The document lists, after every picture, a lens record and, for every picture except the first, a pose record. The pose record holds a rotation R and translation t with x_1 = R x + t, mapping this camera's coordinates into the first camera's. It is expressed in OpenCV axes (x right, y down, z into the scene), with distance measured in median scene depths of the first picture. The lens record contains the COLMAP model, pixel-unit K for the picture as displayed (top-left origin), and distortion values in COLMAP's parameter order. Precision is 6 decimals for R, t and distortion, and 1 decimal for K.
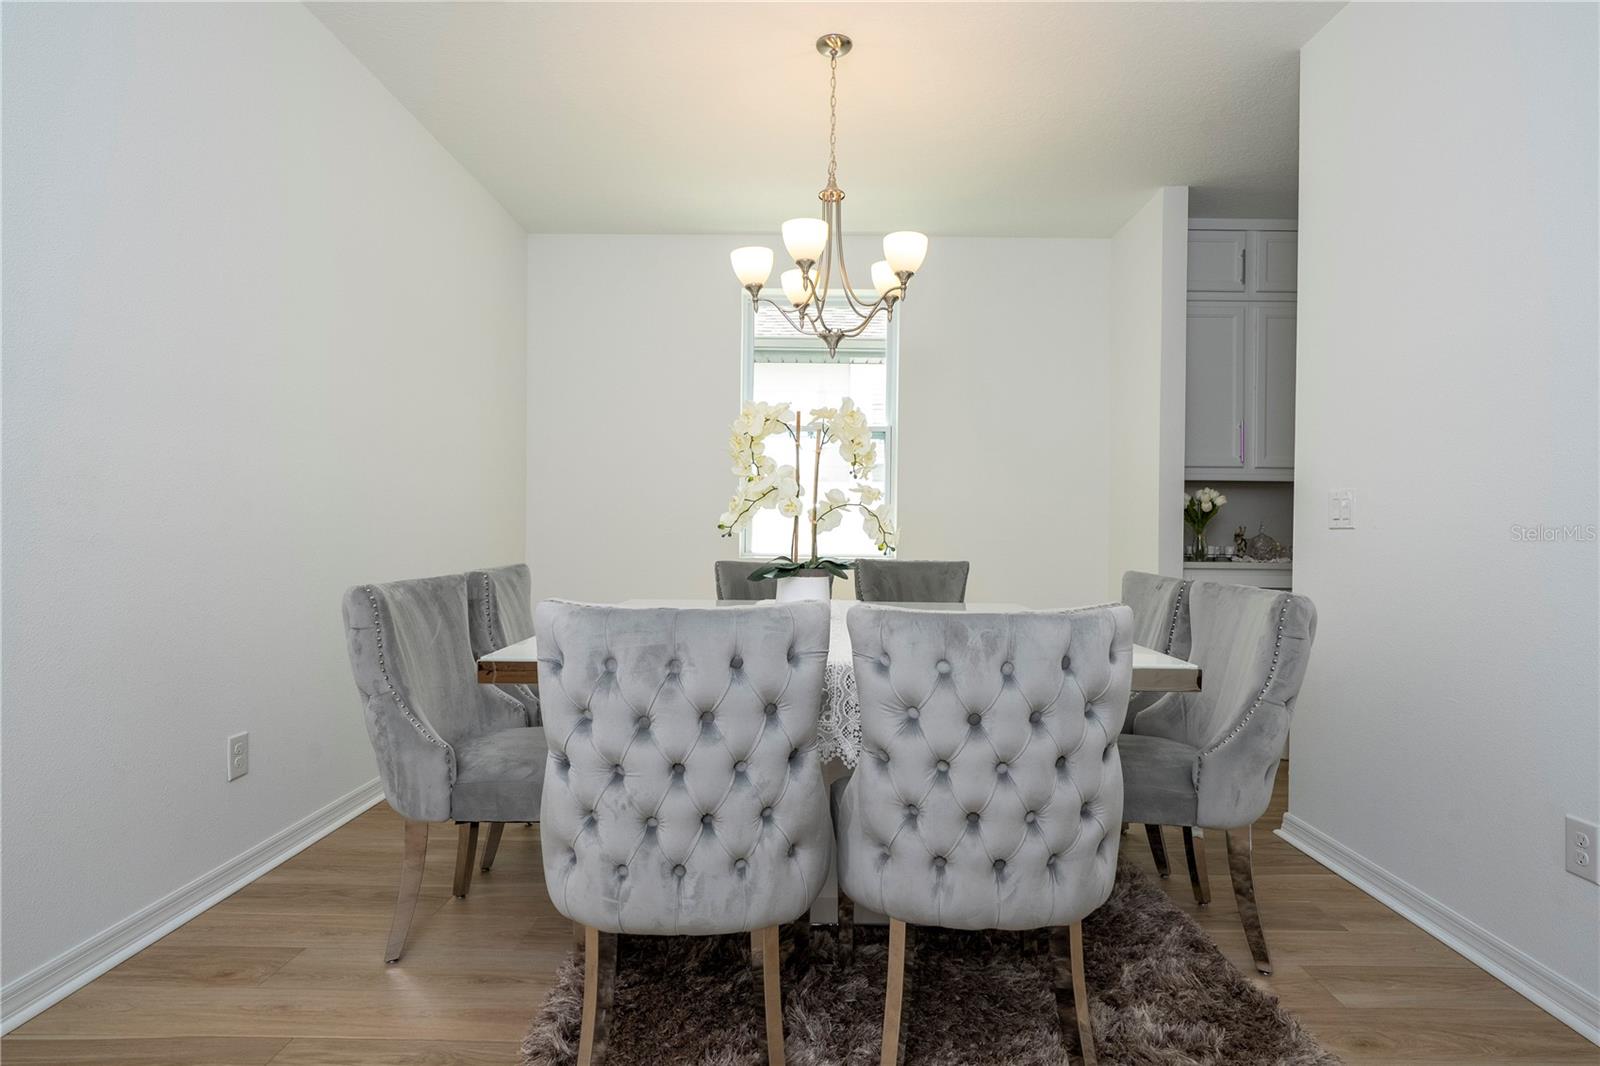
lens RADIAL K [[836.7, 0, 800.0], [0, 836.7, 533.0], [0, 0, 1]] dist [-0.001057, -0.000256]
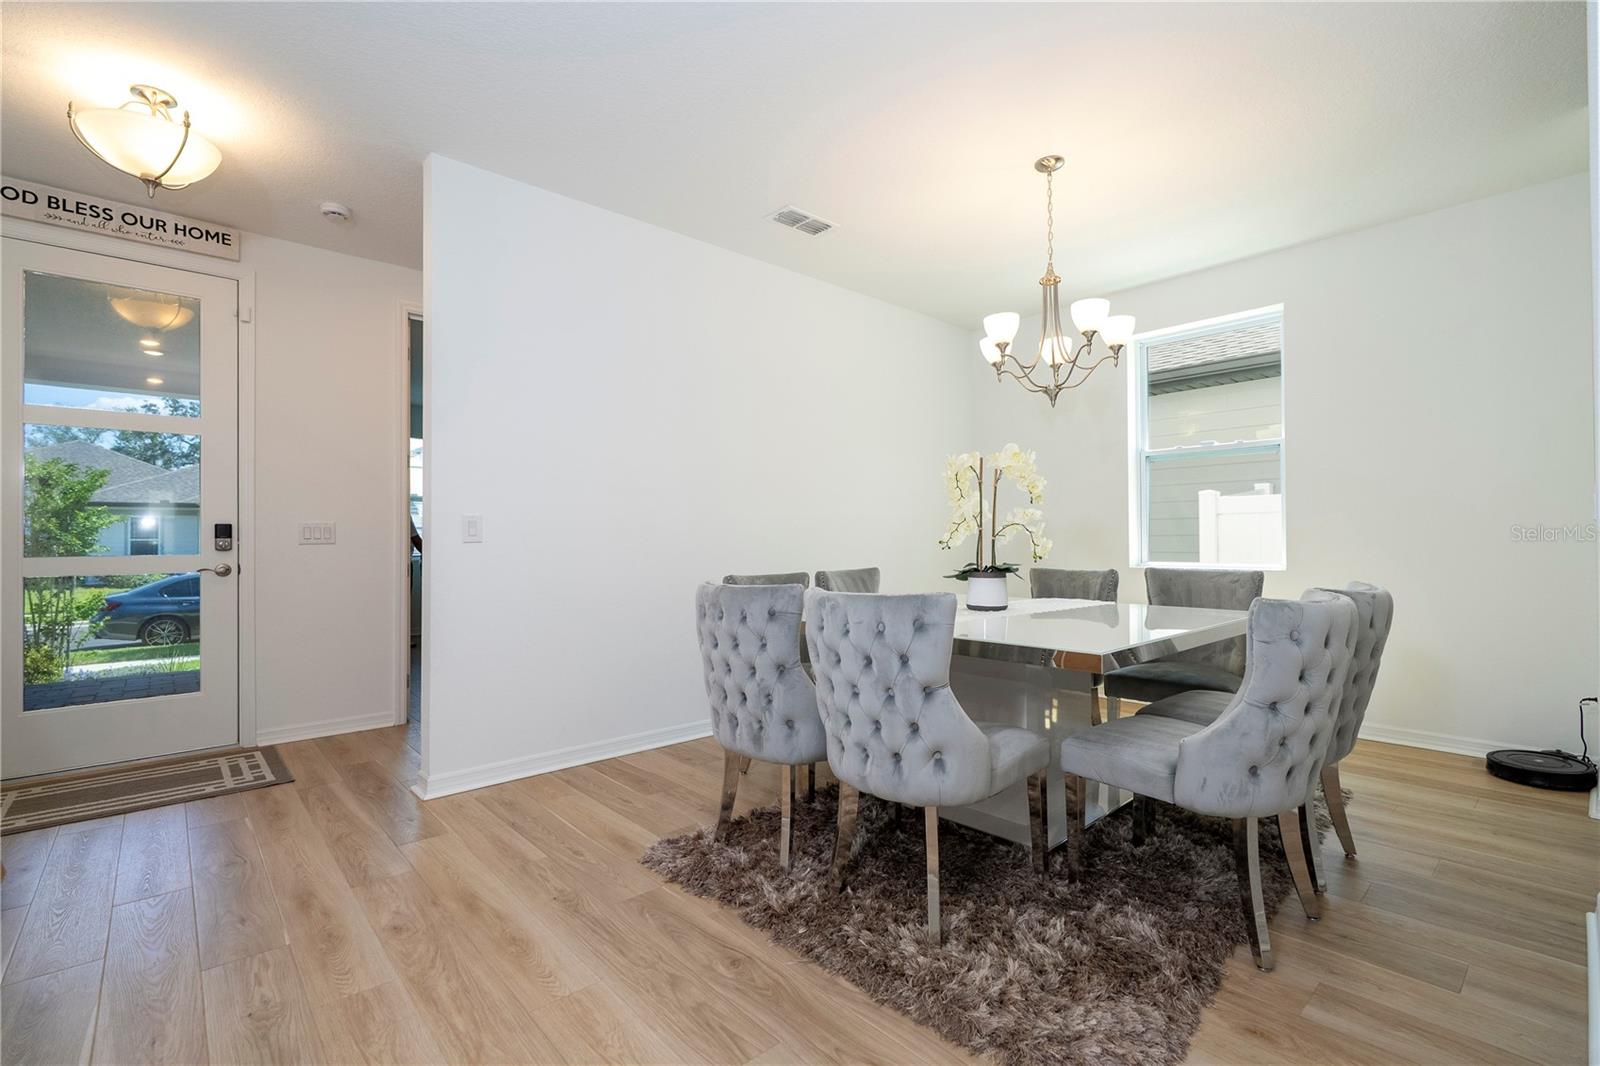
lens RADIAL K [[709.0, 0, 805.1], [0, 709.0, 536.0], [0, 0, 1]] dist [-0.002936, 0.000654]
pose [[0.683029, -0.022890, -0.730033, 0.650619], [0.008618, 0.999692, -0.023281, 0.008218], [0.730341, 0.009610, 0.683015, -0.007494]]
